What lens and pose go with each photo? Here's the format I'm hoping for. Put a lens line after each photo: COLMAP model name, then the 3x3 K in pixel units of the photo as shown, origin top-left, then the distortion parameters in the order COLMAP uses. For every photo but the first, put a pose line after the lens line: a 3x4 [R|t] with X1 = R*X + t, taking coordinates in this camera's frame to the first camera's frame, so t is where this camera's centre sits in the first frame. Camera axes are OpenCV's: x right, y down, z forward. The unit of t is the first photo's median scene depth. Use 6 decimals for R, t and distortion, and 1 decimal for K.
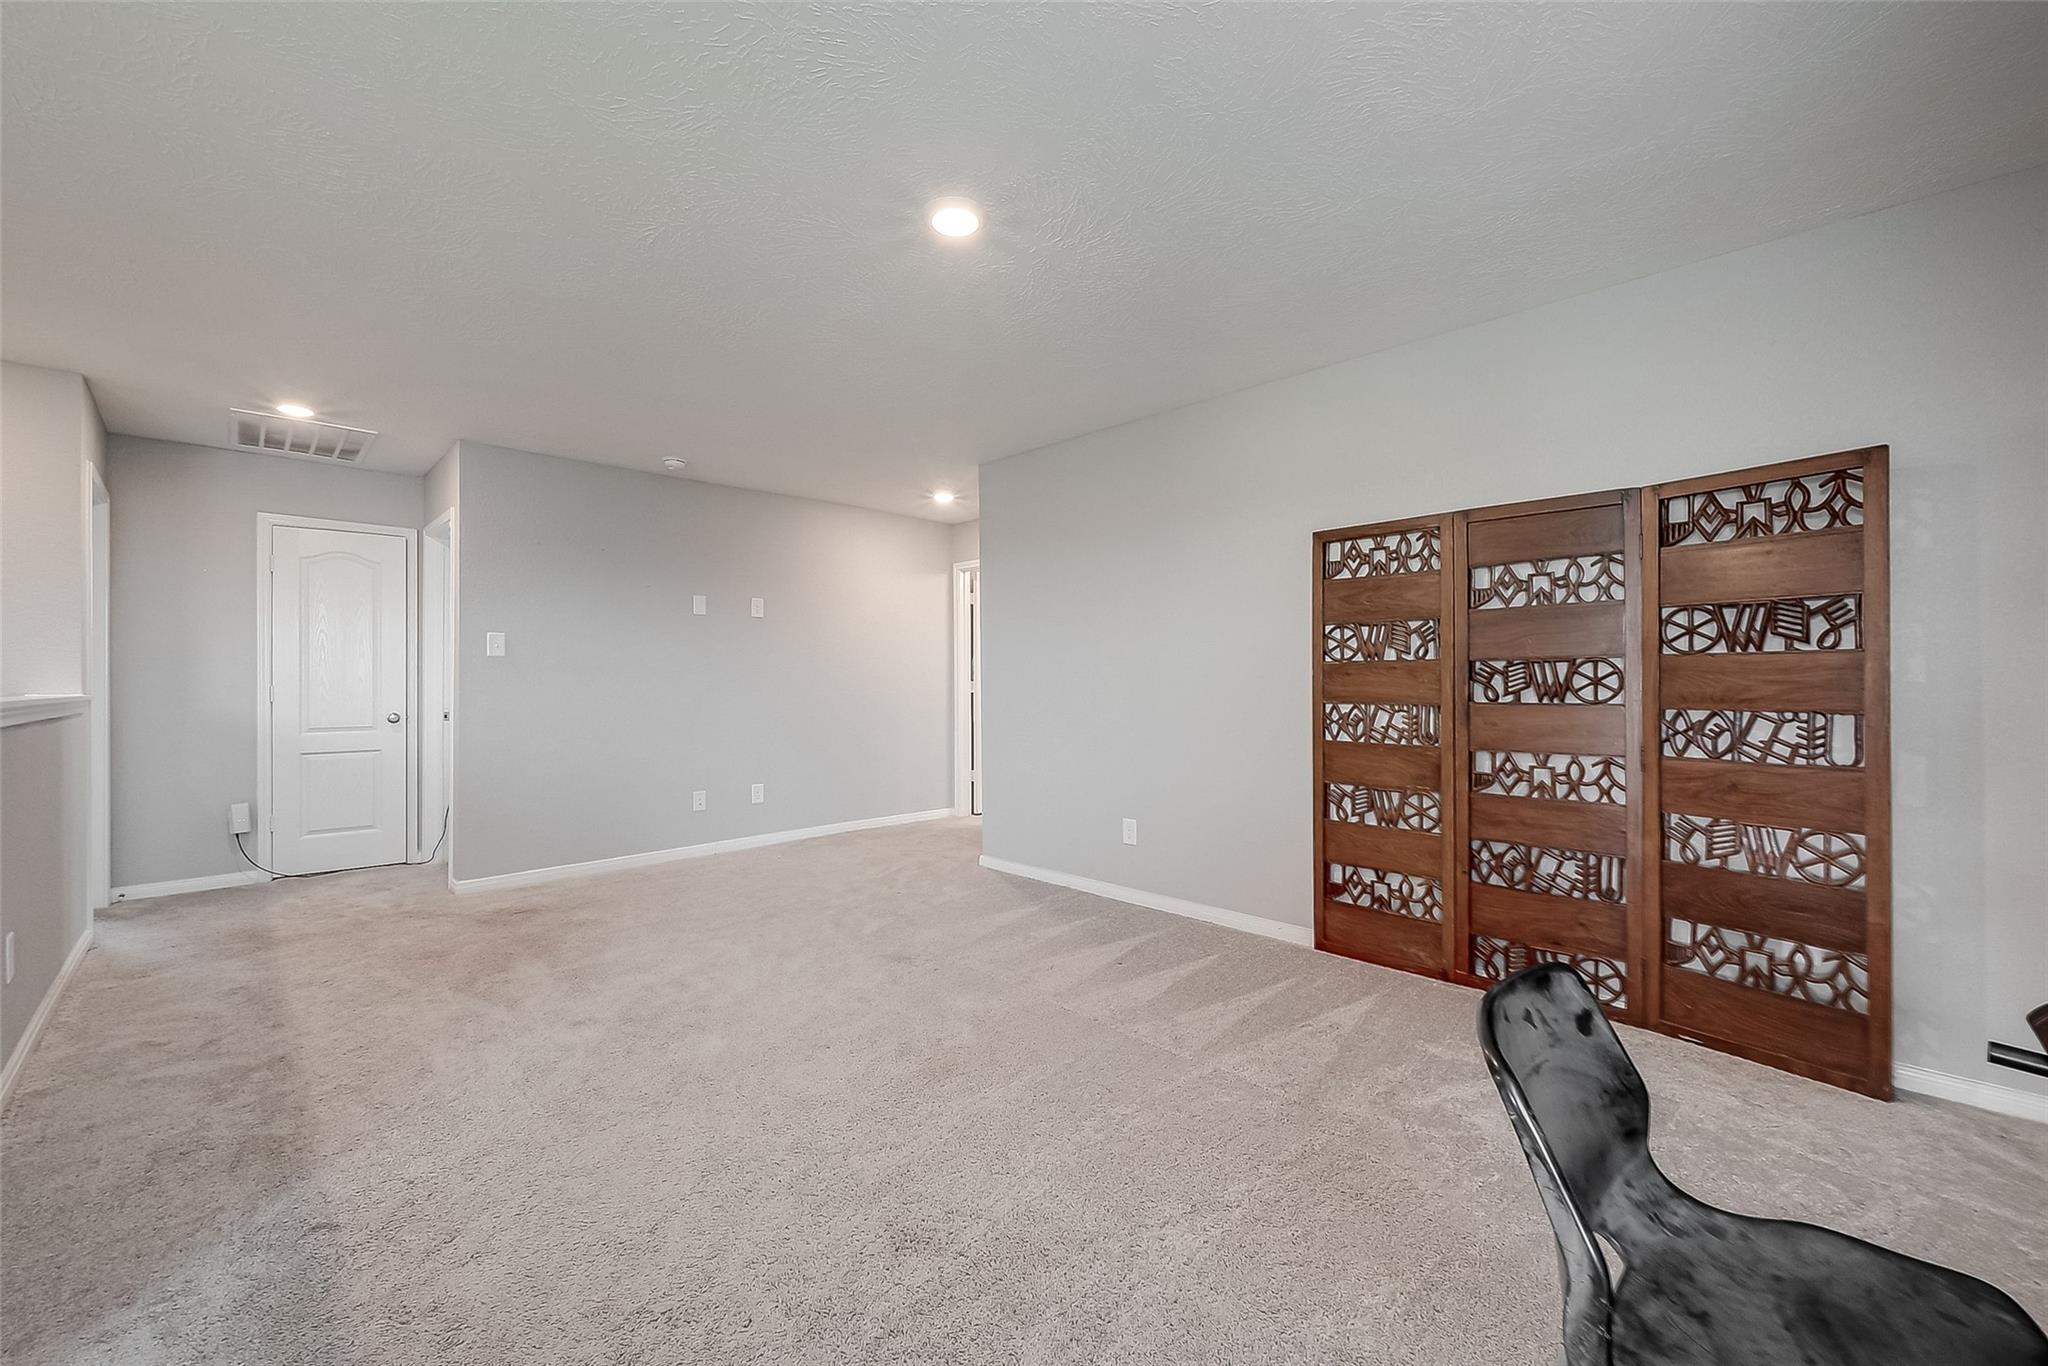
lens RADIAL K [[811.9, 0, 1011.9], [0, 811.9, 679.9], [0, 0, 1]] dist [0.001035, 0.000070]
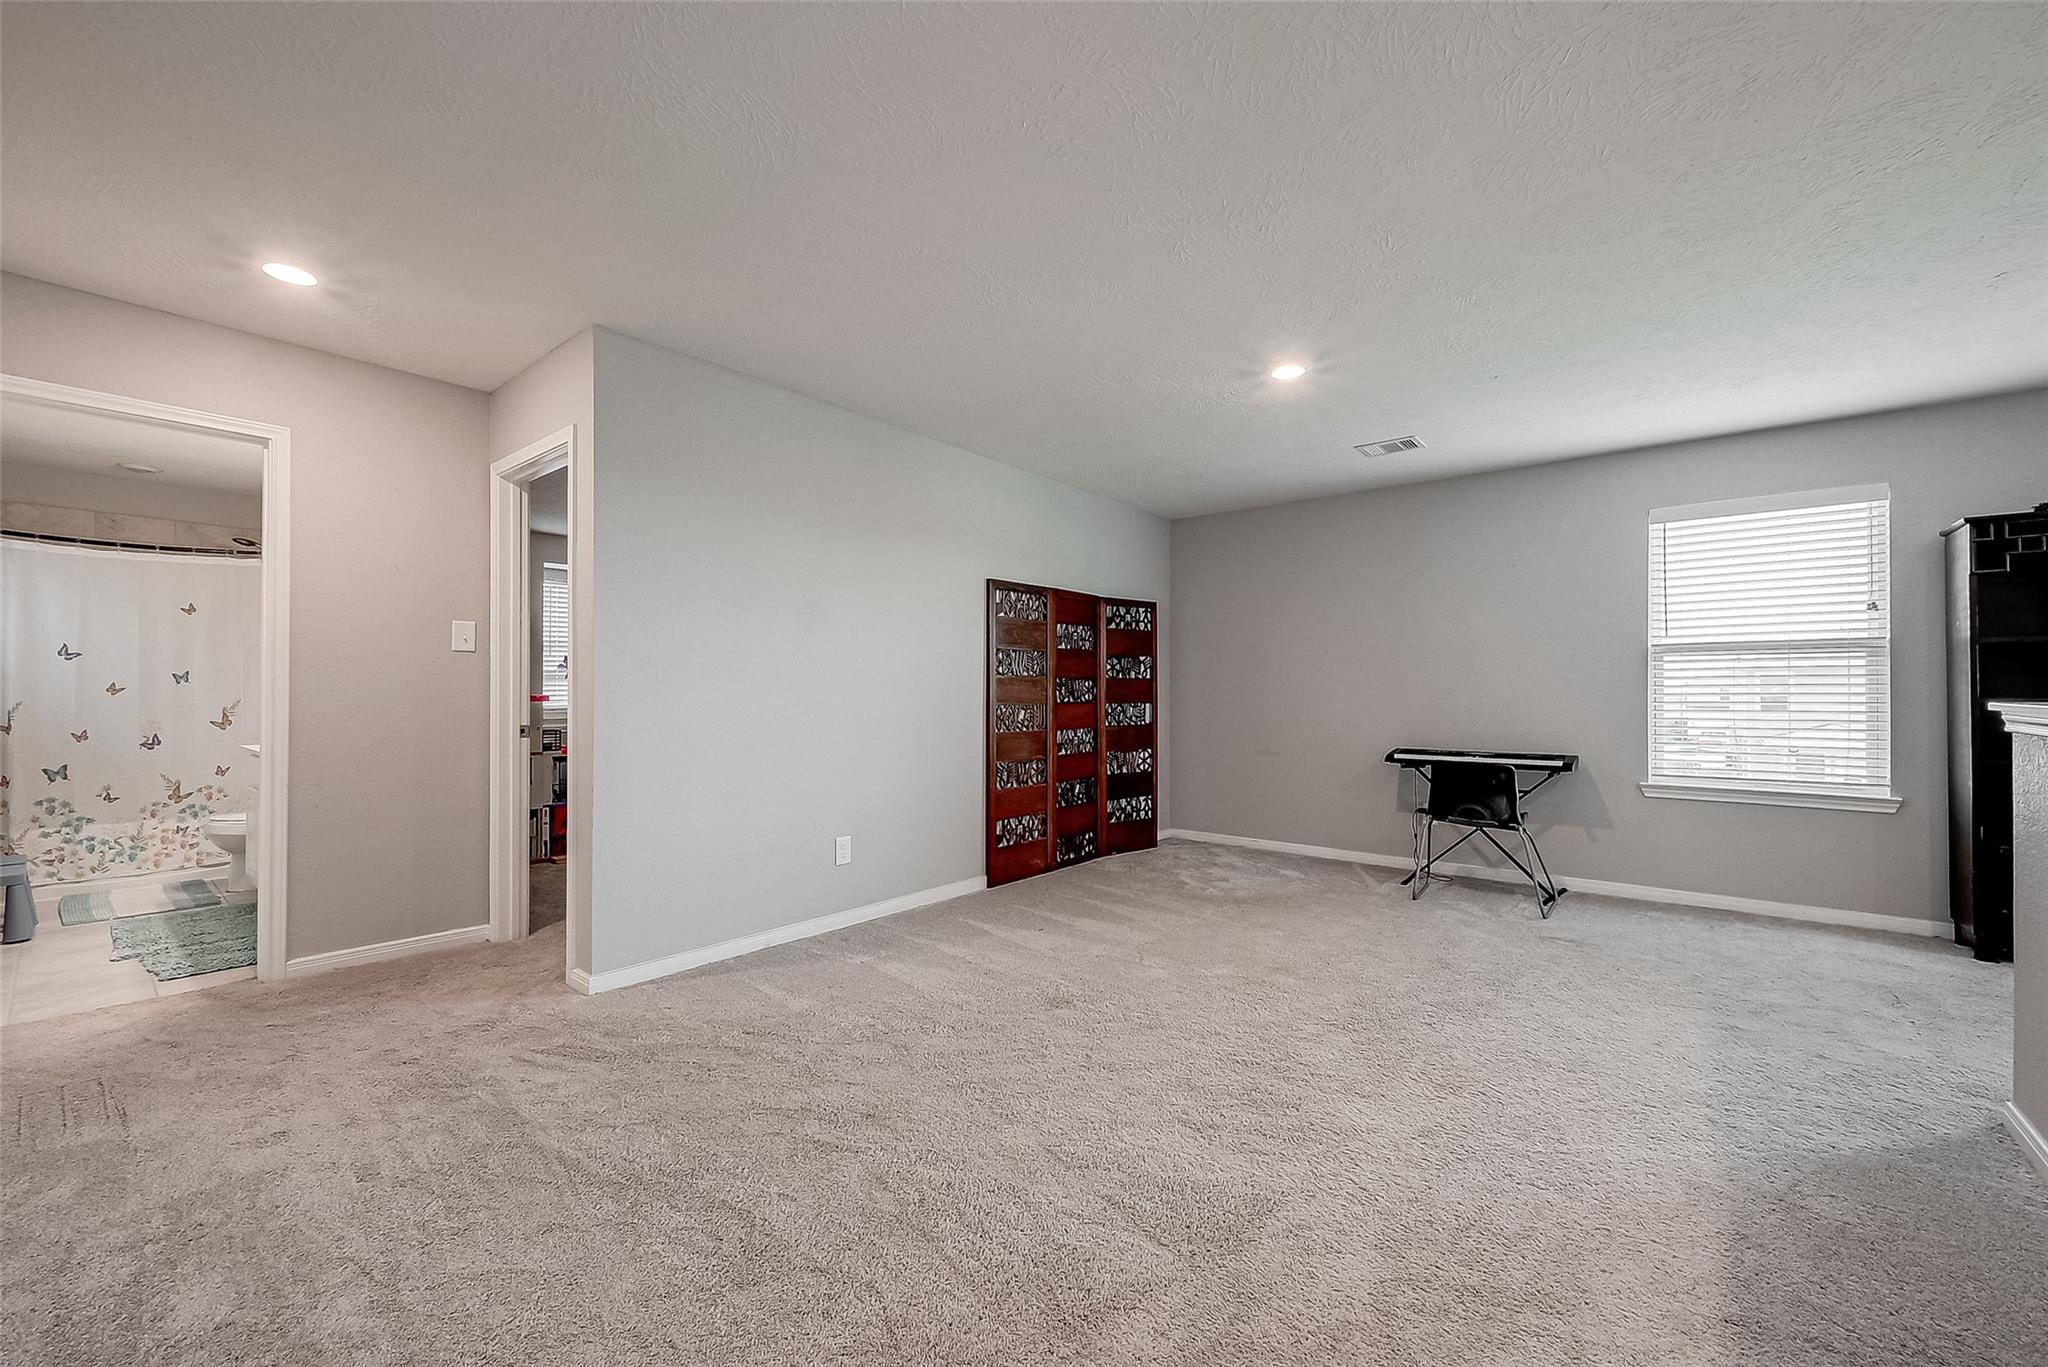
lens RADIAL K [[811.9, 0, 1012.2], [0, 811.9, 689.0], [0, 0, 1]] dist [0.001035, 0.000070]
pose [[-0.085582, 0.003474, 0.996325, -1.259297], [-0.002587, 0.999990, -0.003709, 0.007283], [-0.996328, -0.002895, -0.085572, 1.395226]]
